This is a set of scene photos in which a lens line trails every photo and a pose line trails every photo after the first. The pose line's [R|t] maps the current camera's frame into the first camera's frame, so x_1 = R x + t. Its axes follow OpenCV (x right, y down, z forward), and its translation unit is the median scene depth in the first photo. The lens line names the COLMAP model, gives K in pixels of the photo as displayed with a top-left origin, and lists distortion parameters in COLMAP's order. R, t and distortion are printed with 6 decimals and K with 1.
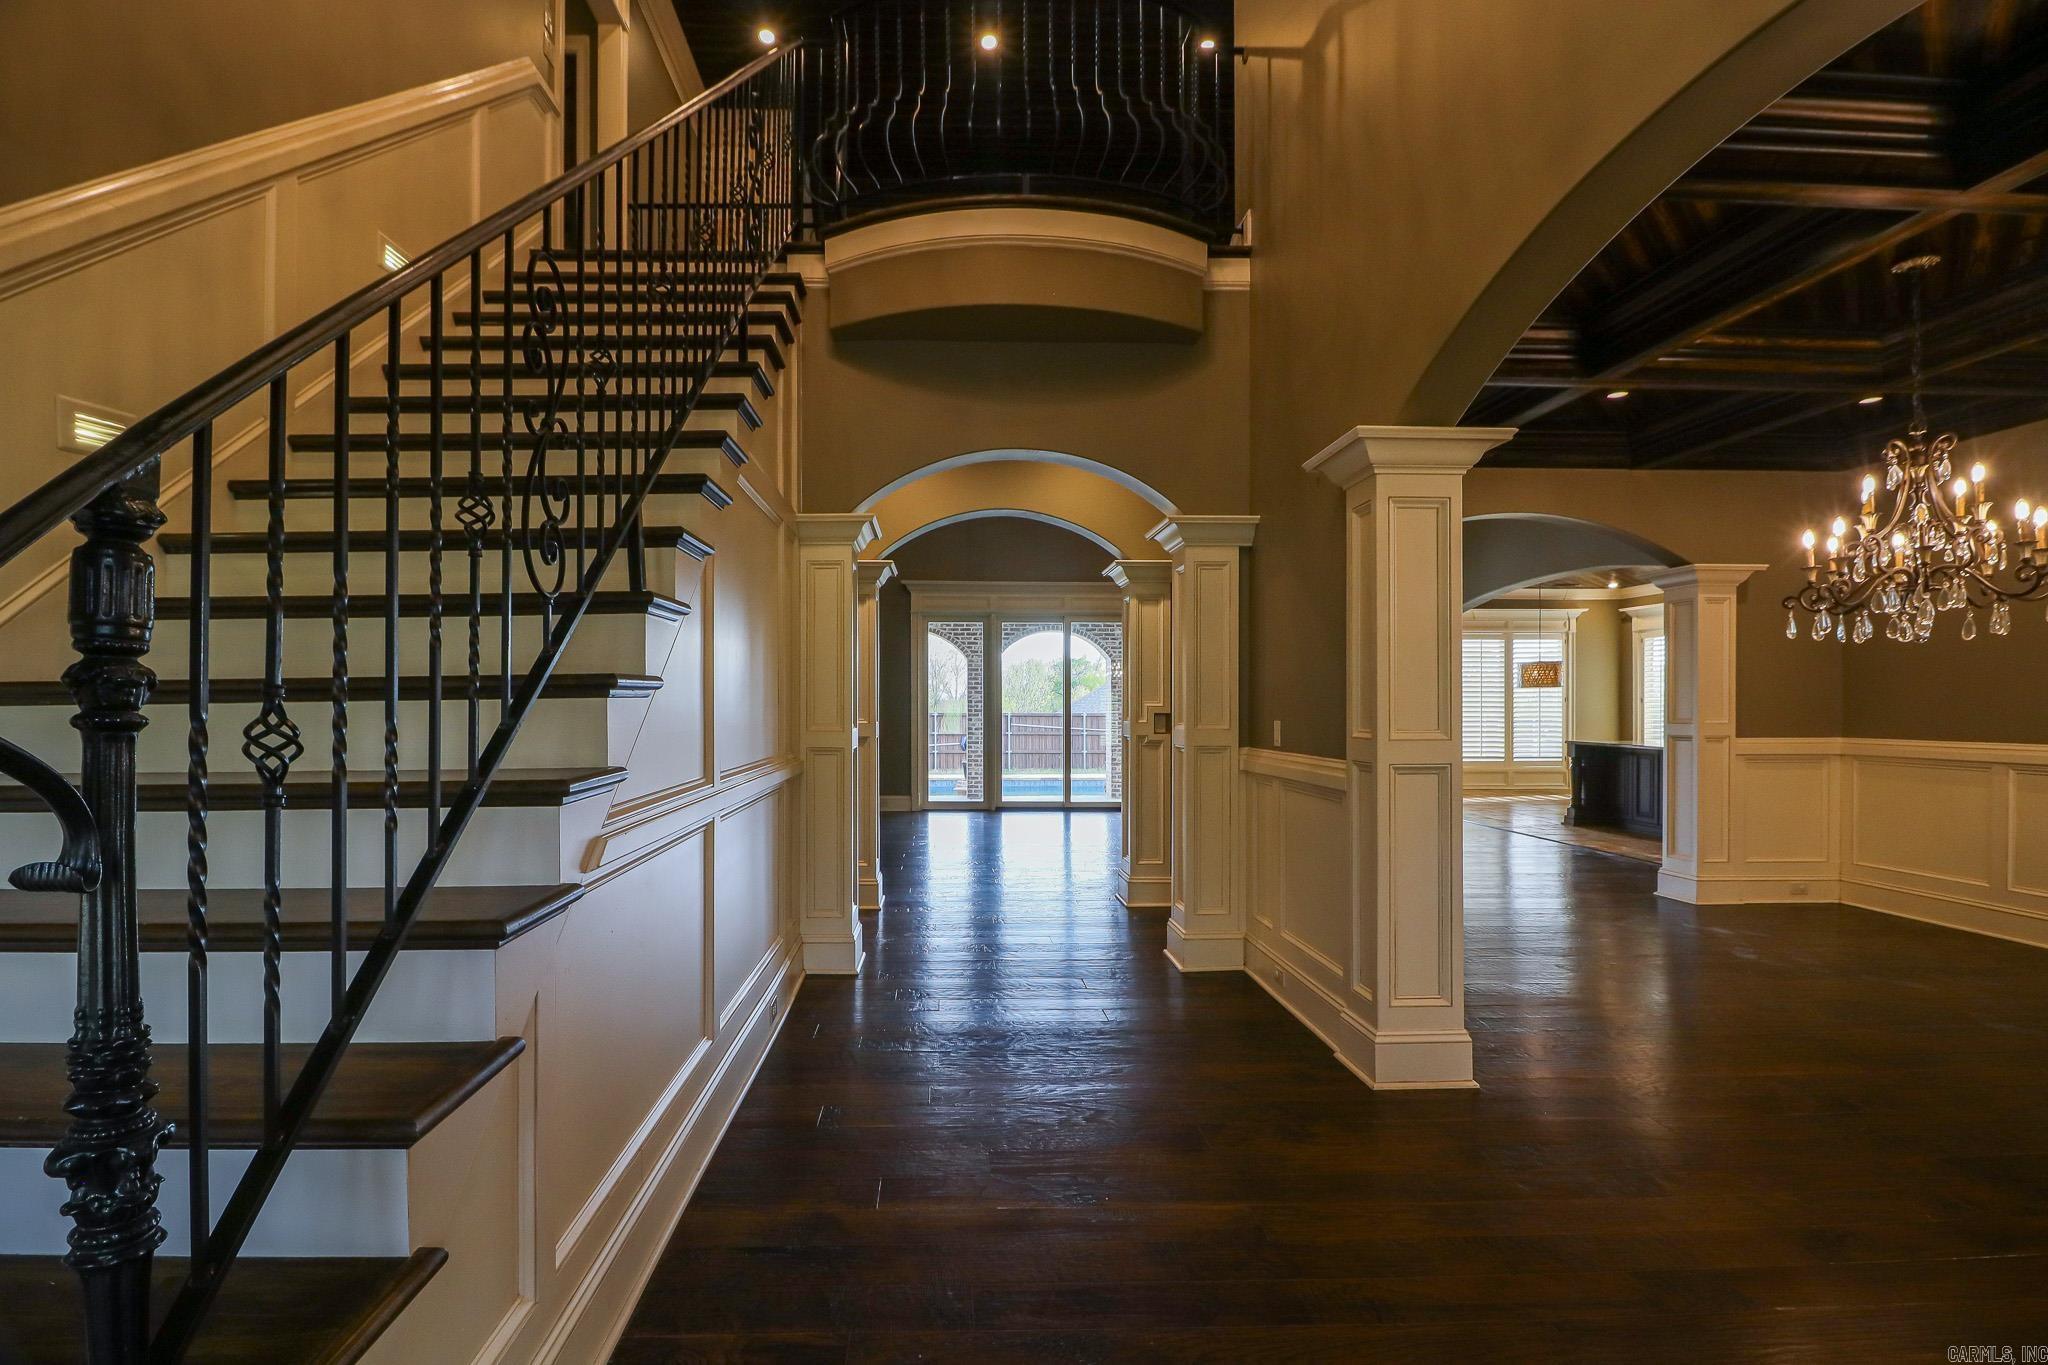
lens RADIAL K [[943.9, 0, 1036.2], [0, 943.9, 701.1], [0, 0, 1]] dist [0.017471, -0.012933]
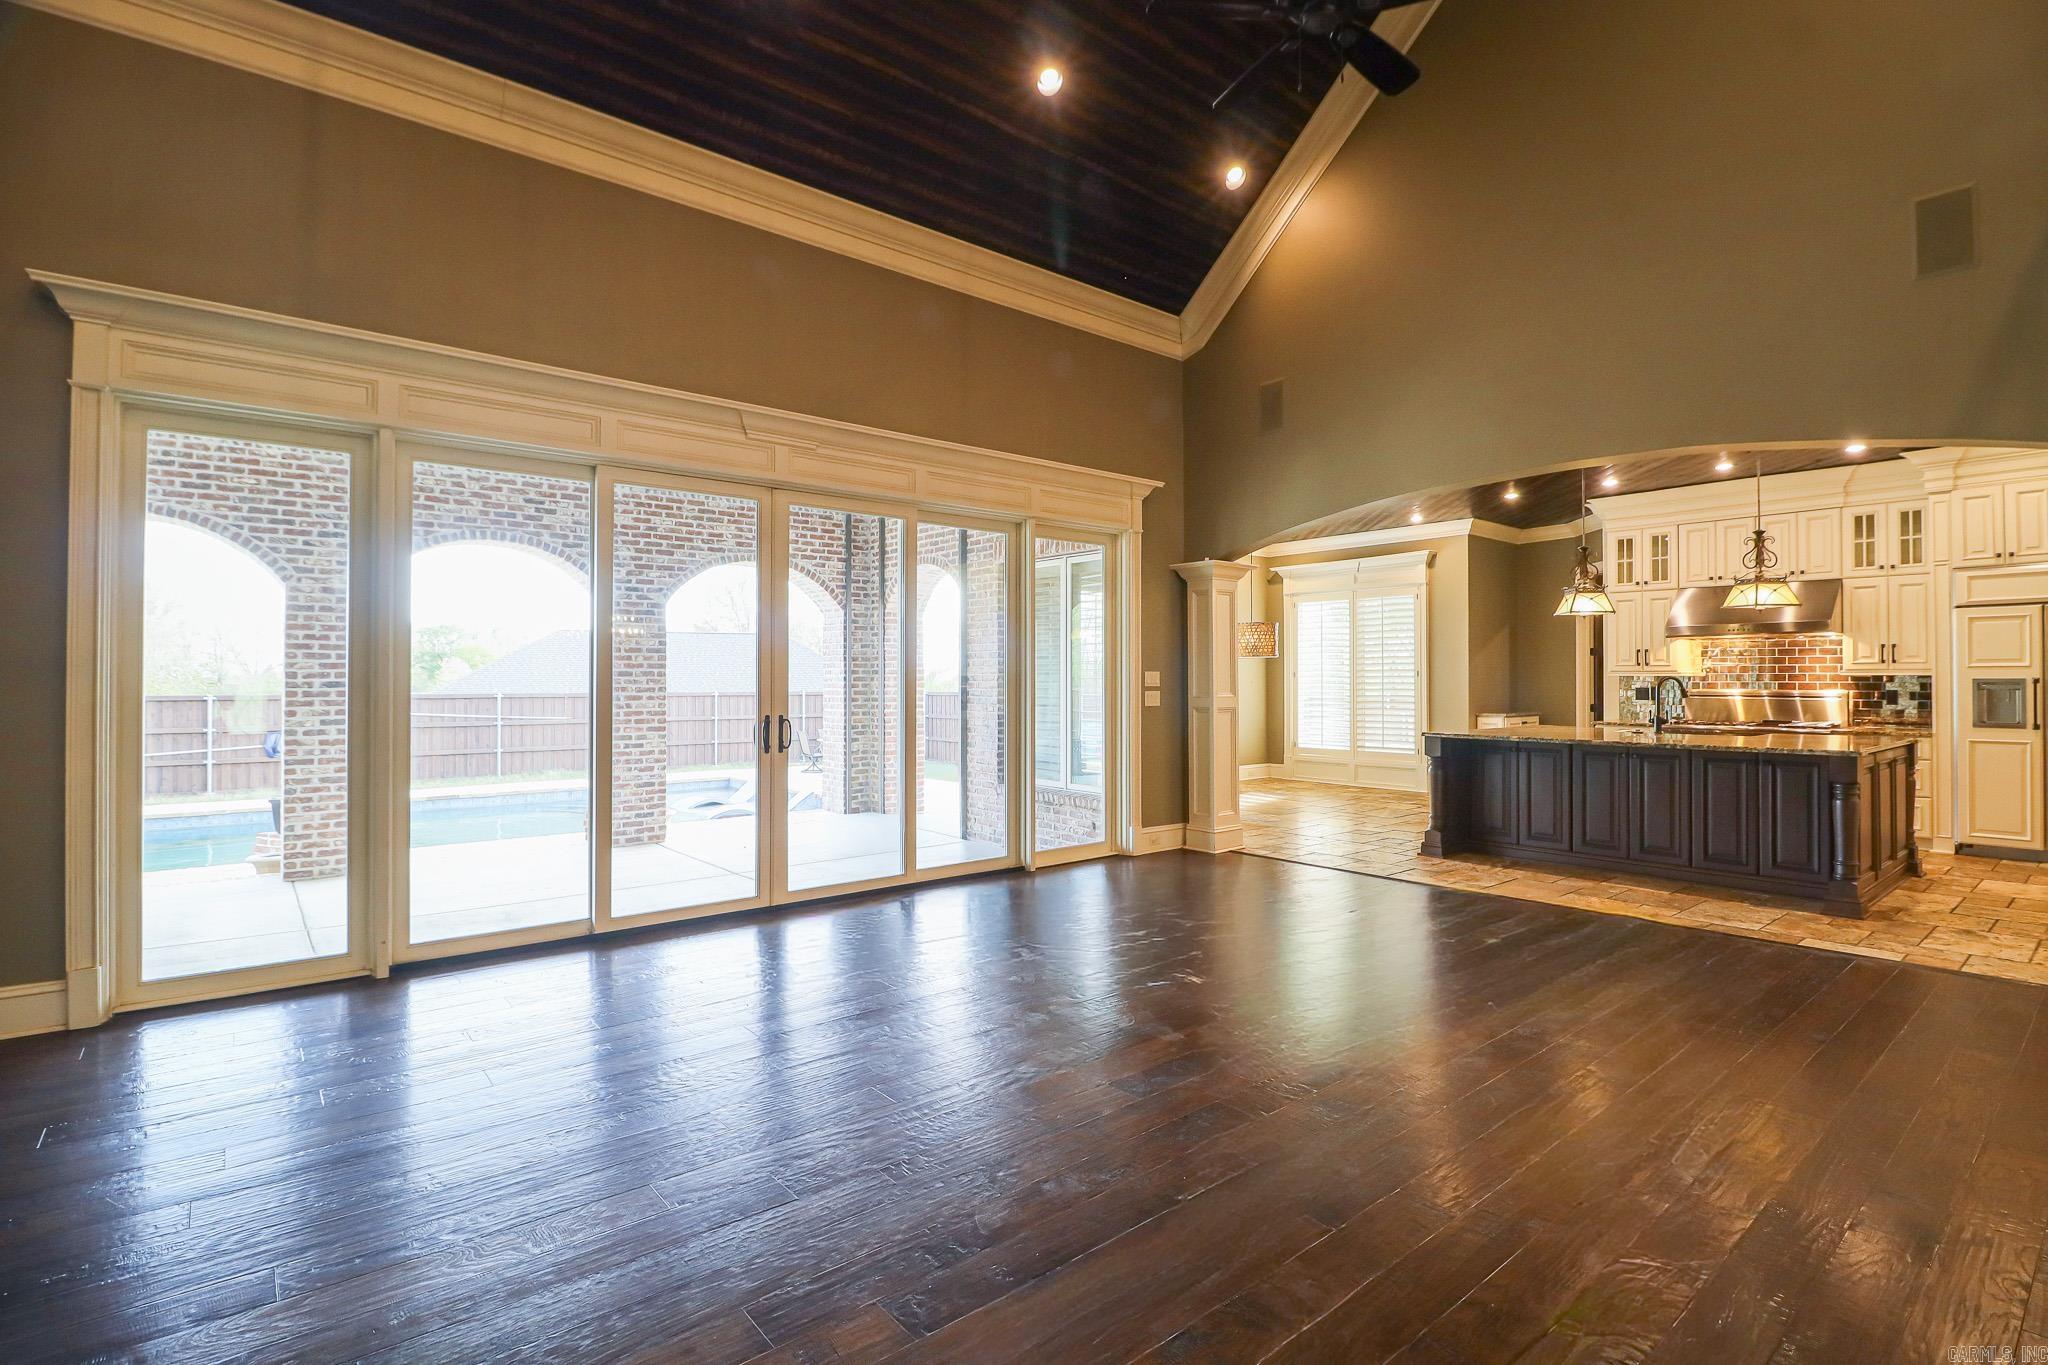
lens RADIAL K [[943.9, 0, 1042.7], [0, 943.9, 672.7], [0, 0, 1]] dist [0.017471, -0.012933]
pose [[0.819912, 0.005980, 0.572458, -0.047181], [-0.002654, 0.999974, -0.006645, 0.003445], [-0.572483, 0.003929, 0.819907, 0.548879]]
